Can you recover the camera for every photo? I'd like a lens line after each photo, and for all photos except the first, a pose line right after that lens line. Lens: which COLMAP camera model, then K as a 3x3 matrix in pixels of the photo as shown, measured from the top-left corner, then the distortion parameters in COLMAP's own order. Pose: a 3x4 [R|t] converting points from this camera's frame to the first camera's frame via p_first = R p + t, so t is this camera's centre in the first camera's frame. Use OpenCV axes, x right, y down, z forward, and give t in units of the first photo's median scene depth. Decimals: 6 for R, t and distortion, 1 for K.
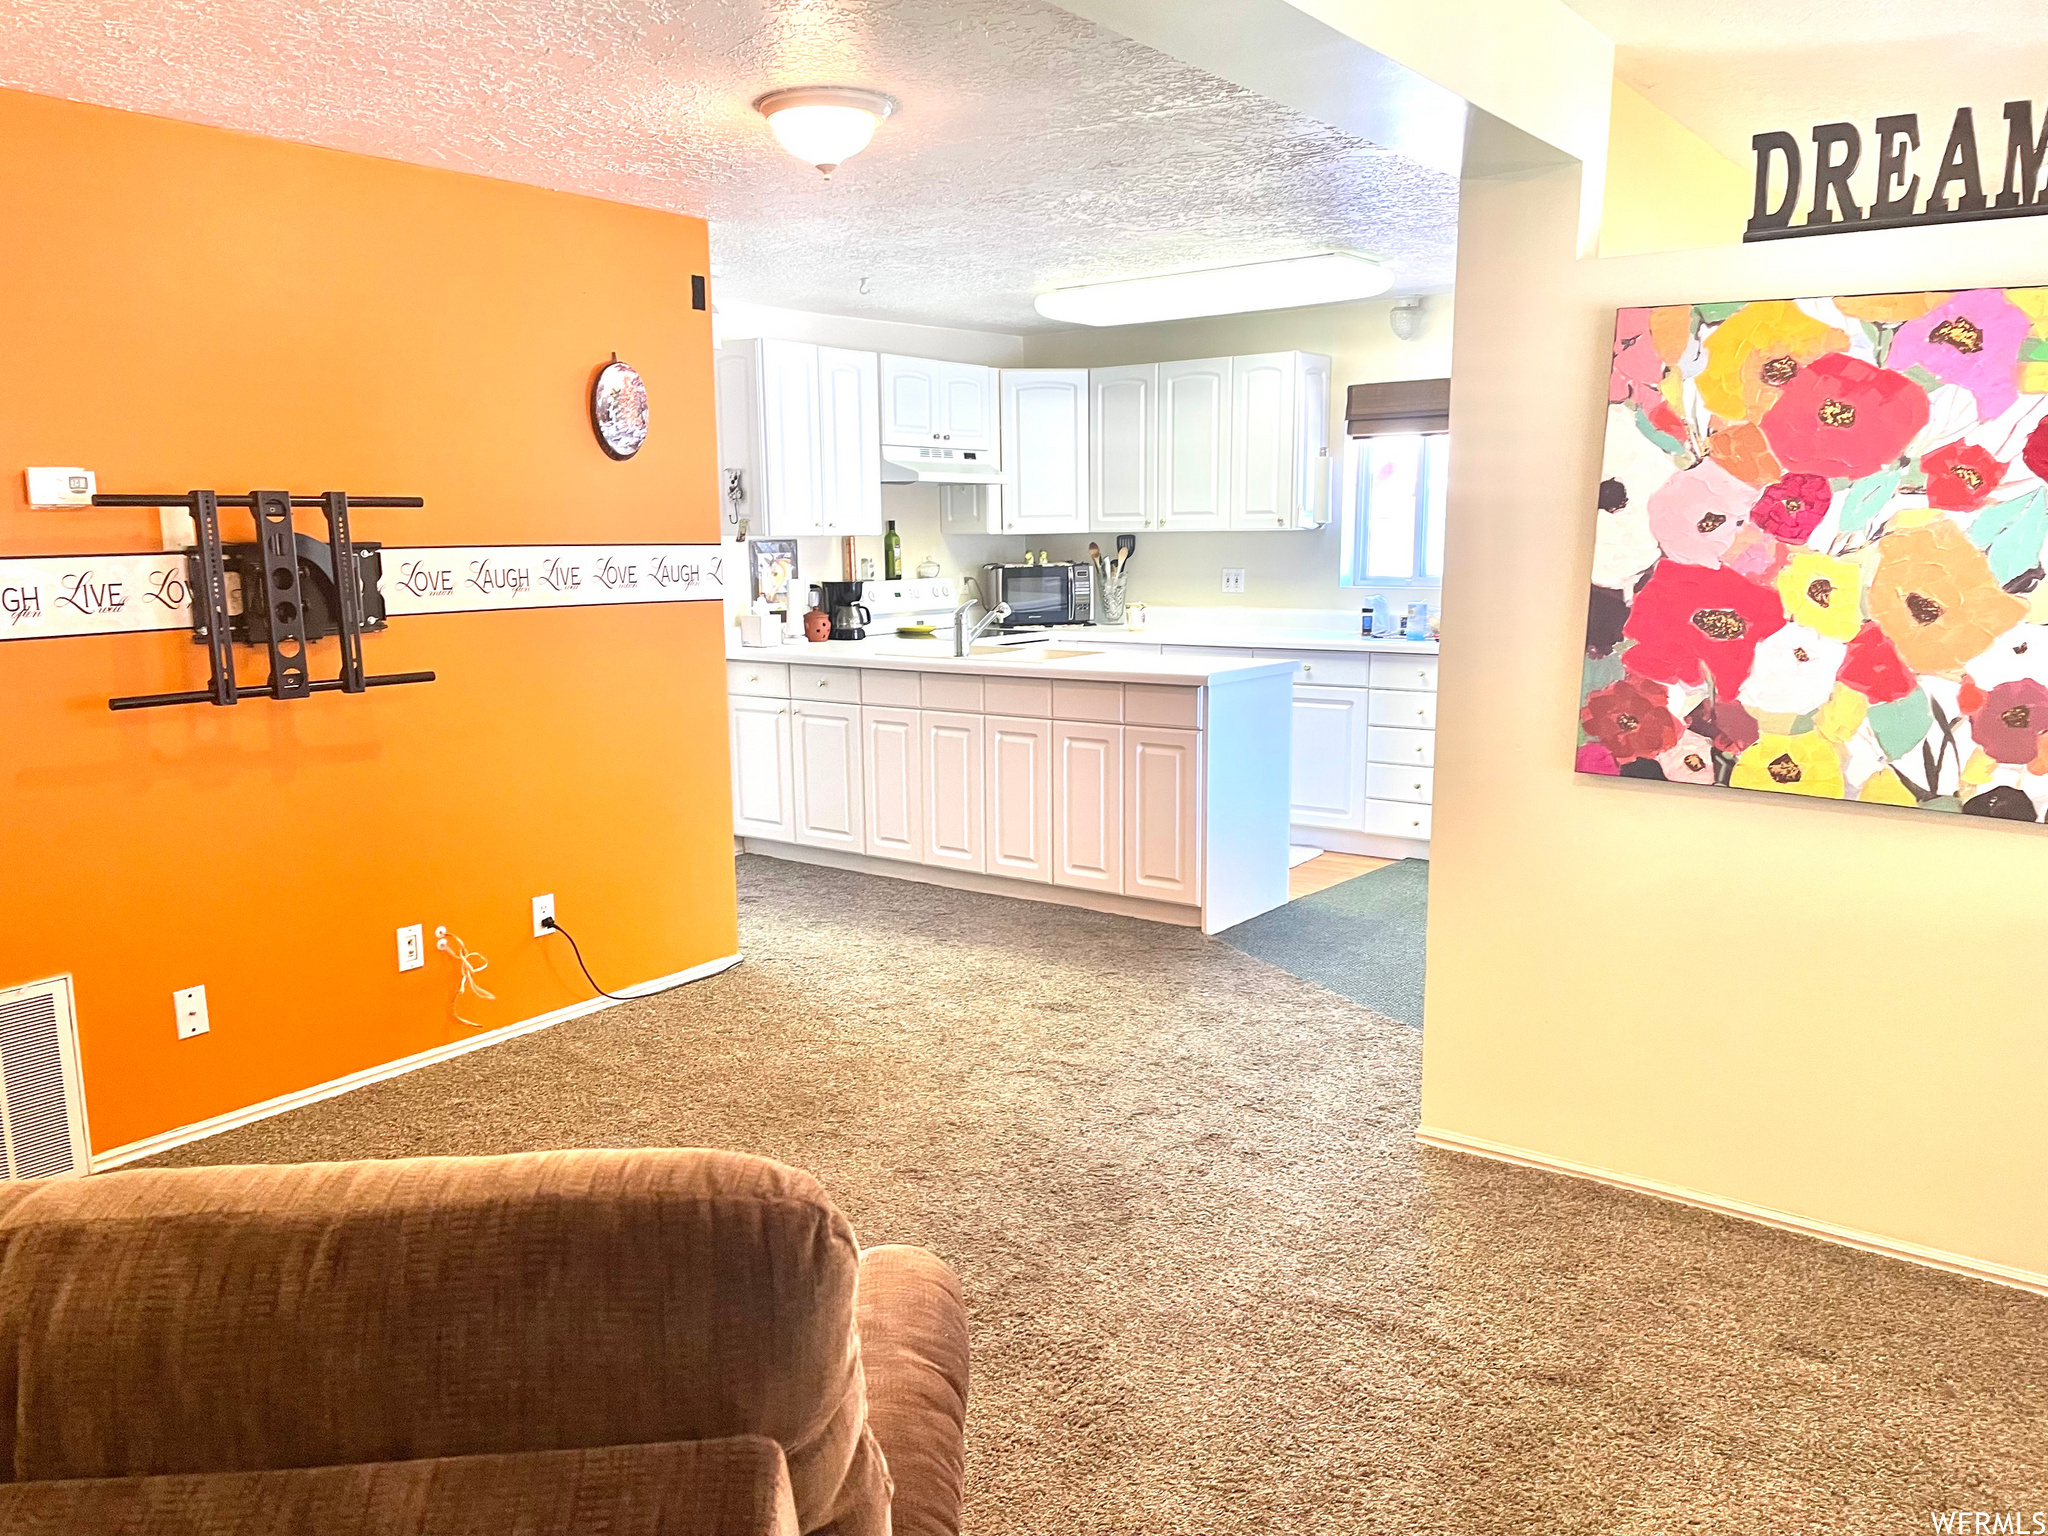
lens RADIAL K [[1561.4, 0, 1008.7], [0, 1561.4, 785.7], [0, 0, 1]] dist [0.082814, -0.108582]
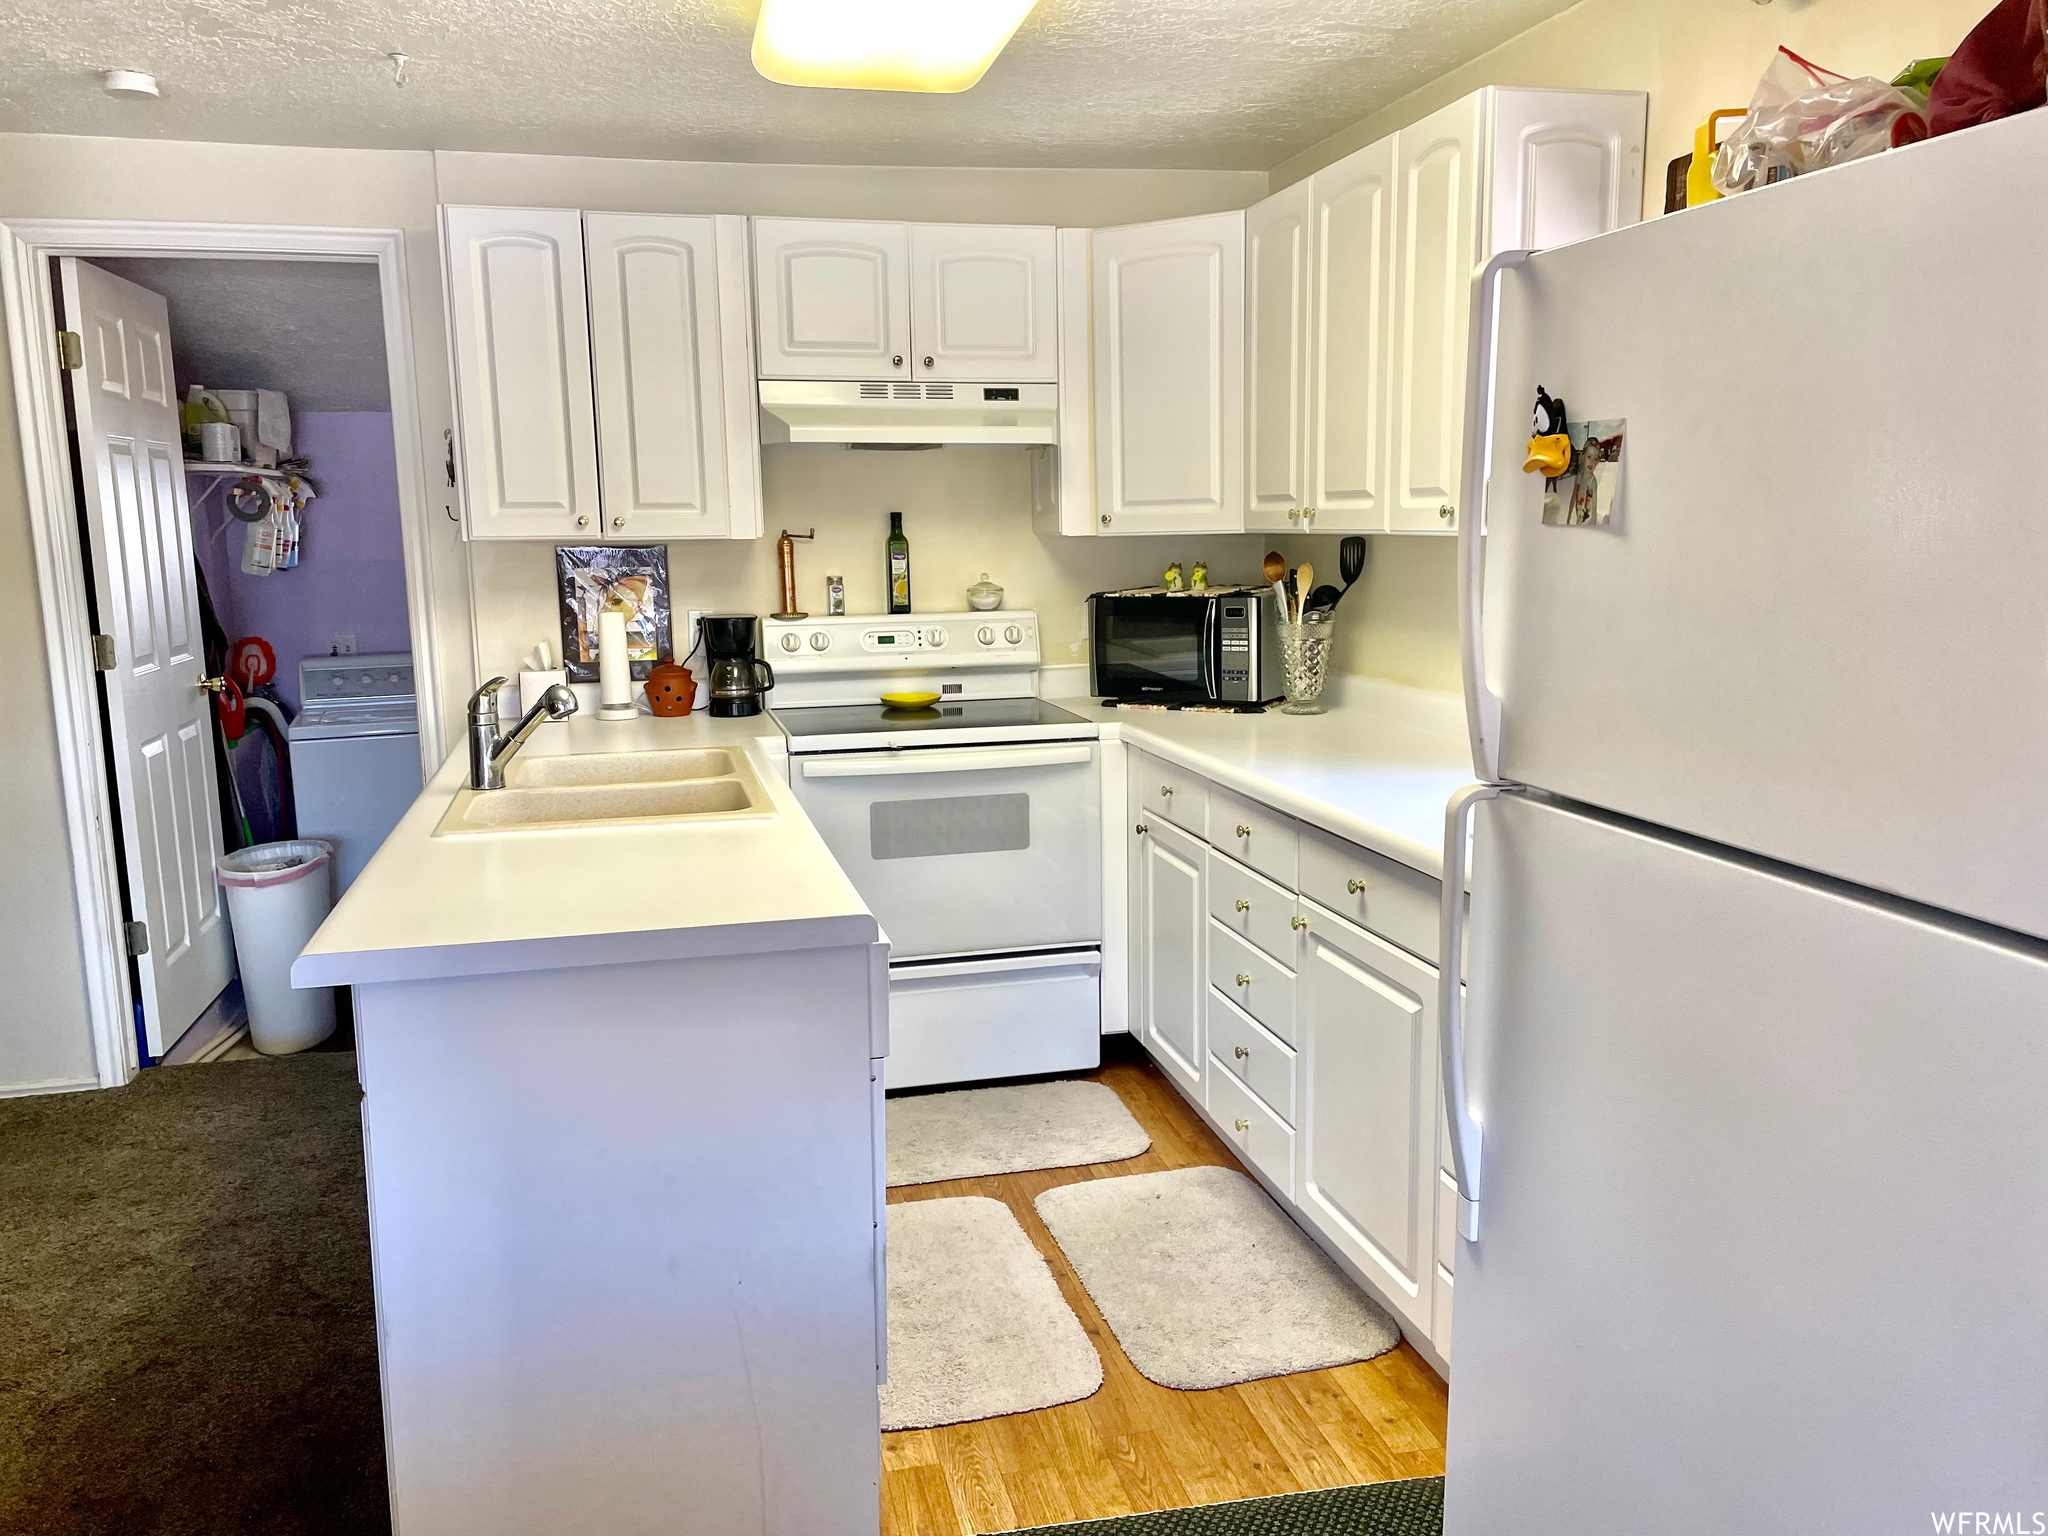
lens RADIAL K [[1561.4, 0, 1022.5], [0, 1561.4, 781.9], [0, 0, 1]] dist [0.082814, -0.108582]
pose [[0.775819, 0.105066, -0.622146, 0.559008], [-0.097986, 0.994138, 0.045698, -0.168500], [0.623300, 0.025508, 0.781567, 0.963588]]
